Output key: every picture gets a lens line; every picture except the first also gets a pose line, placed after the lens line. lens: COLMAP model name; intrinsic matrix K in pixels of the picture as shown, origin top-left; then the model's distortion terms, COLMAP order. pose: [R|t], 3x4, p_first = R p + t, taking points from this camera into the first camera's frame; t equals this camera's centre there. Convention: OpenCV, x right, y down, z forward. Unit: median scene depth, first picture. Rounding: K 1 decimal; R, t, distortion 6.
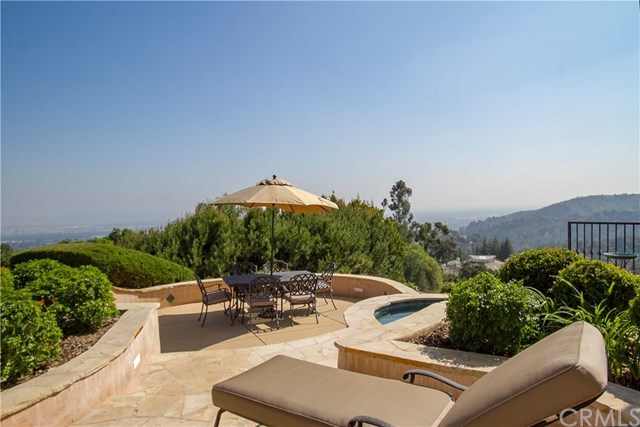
lens RADIAL K [[420.1, 0, 320.0], [0, 420.1, 213.5], [0, 0, 1]] dist [-0.038896, -0.000307]
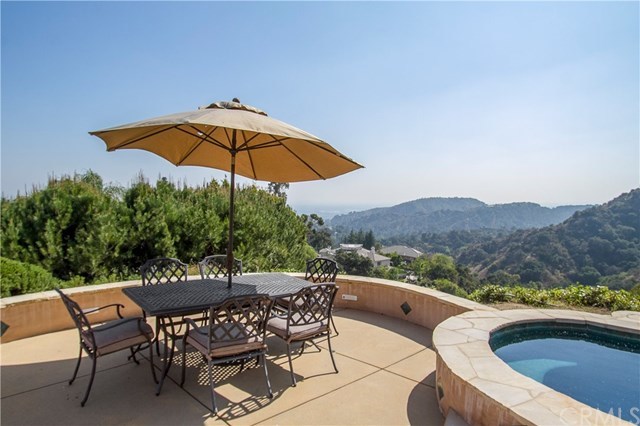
lens RADIAL K [[348.2, 0, 320.5], [0, 348.2, 244.0], [0, 0, 1]] dist [0.000741, 0.000416]
pose [[0.929127, 0.006267, 0.369708, -0.088413], [-0.044463, 0.994495, 0.094884, 0.024571], [-0.367079, -0.104598, 0.924290, 0.277492]]
